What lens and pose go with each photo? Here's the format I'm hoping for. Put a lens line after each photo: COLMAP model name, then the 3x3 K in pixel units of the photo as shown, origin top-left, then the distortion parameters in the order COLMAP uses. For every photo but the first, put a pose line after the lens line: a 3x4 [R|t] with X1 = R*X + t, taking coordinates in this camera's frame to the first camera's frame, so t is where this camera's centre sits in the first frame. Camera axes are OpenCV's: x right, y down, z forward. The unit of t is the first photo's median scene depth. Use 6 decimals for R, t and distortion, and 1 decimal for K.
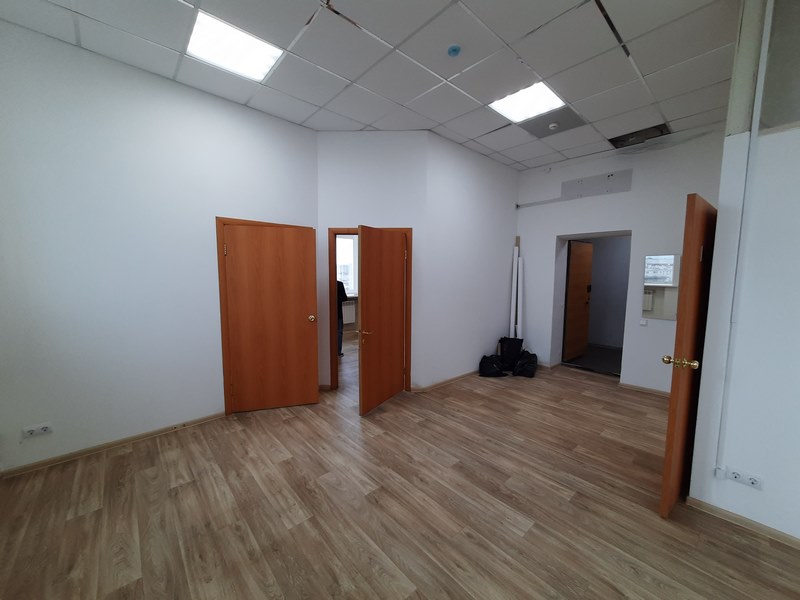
lens RADIAL K [[315.2, 0, 407.9], [0, 315.2, 302.0], [0, 0, 1]] dist [-0.001795, -0.000387]
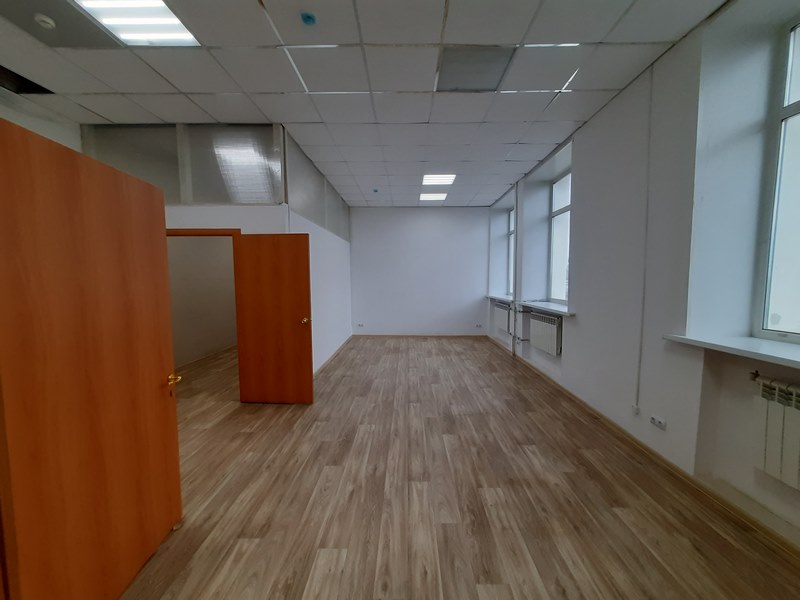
lens RADIAL K [[315.2, 0, 407.9], [0, 315.2, 302.0], [0, 0, 1]] dist [-0.001795, -0.000387]
pose [[-0.737281, -0.057786, 0.673111, -0.638550], [0.060478, 0.986690, 0.150950, -0.123771], [-0.672874, 0.152001, -0.723972, 1.439946]]
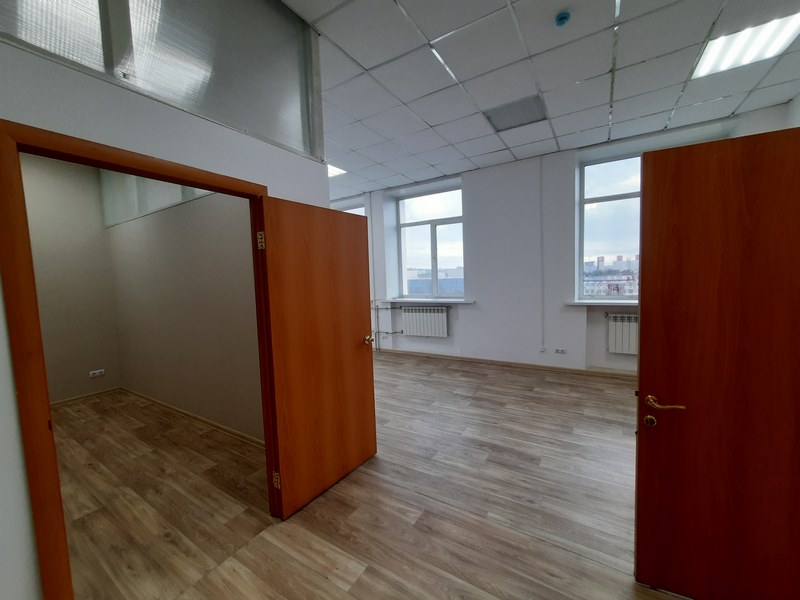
lens RADIAL K [[313.6, 0, 407.4], [0, 313.6, 302.2], [0, 0, 1]] dist [-0.000661, -0.000141]
pose [[-0.960214, 0.046104, -0.275432, 0.777701], [-0.000612, 0.985928, 0.167167, -0.138083], [0.279264, 0.160685, -0.946674, 1.689923]]
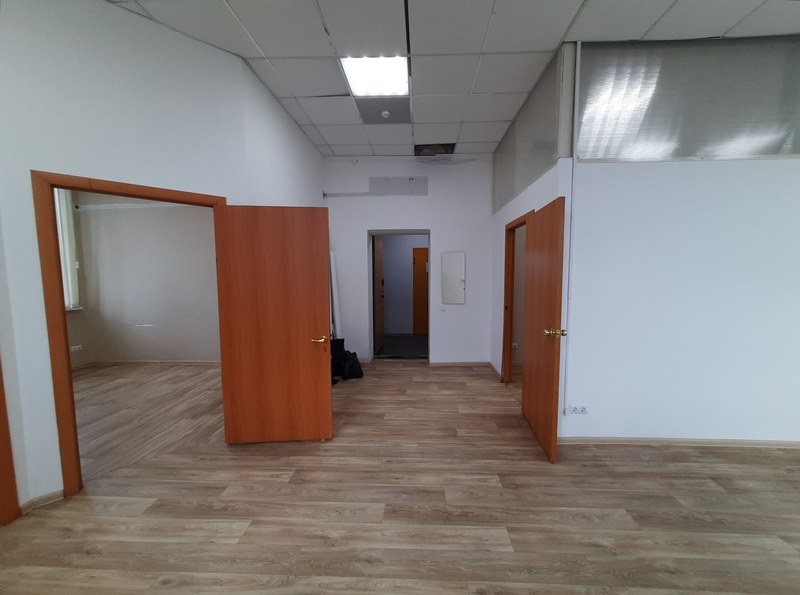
lens RADIAL K [[317.5, 0, 407.6], [0, 317.5, 299.9], [0, 0, 1]] dist [-0.001394, -0.000178]
pose [[0.701825, -0.070526, 0.708850, -0.308740], [0.076951, 0.996770, 0.022983, -0.006742], [-0.708181, 0.038417, 0.704985, 0.391152]]
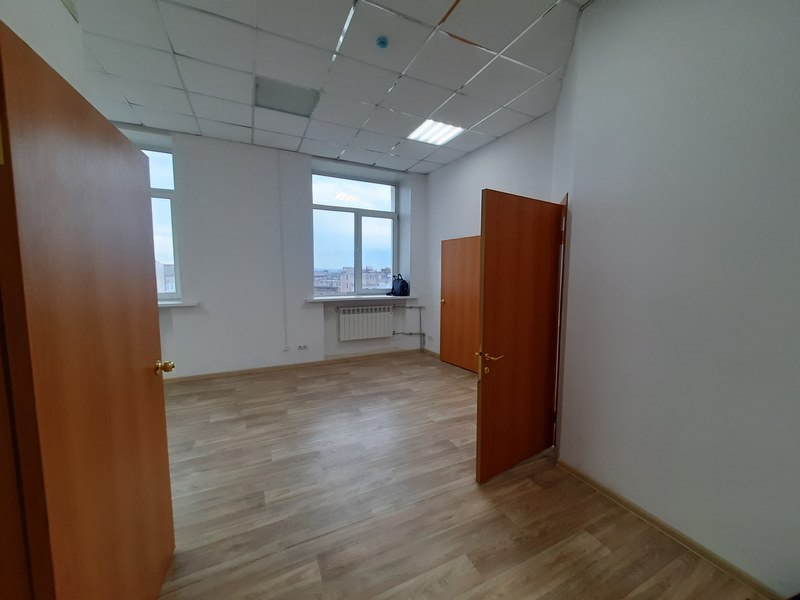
lens RADIAL K [[317.7, 0, 404.2], [0, 317.7, 301.4], [0, 0, 1]] dist [0.015339, -0.000230]
pose [[-0.284468, 0.073913, -0.955832, 1.067996], [-0.097764, 0.989589, 0.105619, -0.086247], [0.953688, 0.123491, -0.274281, 1.328092]]
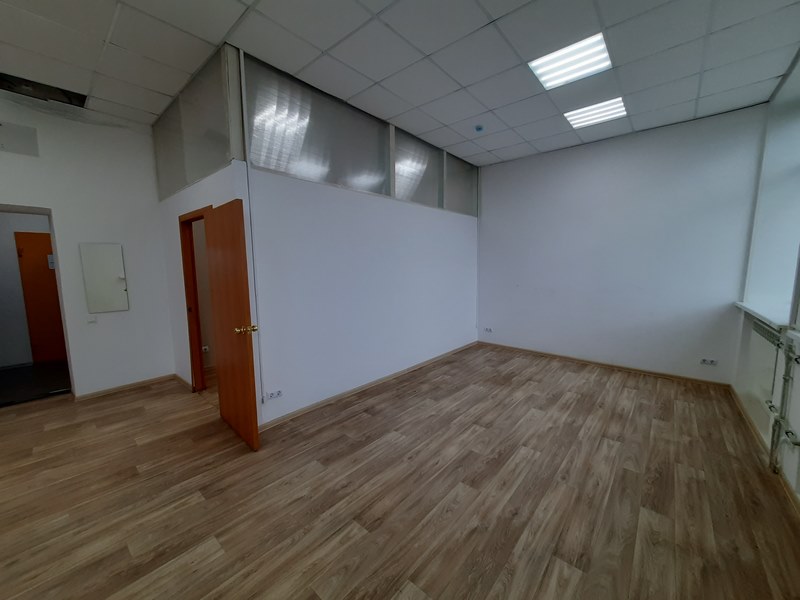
lens RADIAL K [[315.2, 0, 407.9], [0, 315.2, 302.0], [0, 0, 1]] dist [-0.001795, -0.000387]
pose [[-0.130751, -0.123364, 0.983710, -0.355992], [0.098788, 0.985669, 0.136740, -0.023521], [-0.986481, 0.115057, -0.116690, 0.357871]]
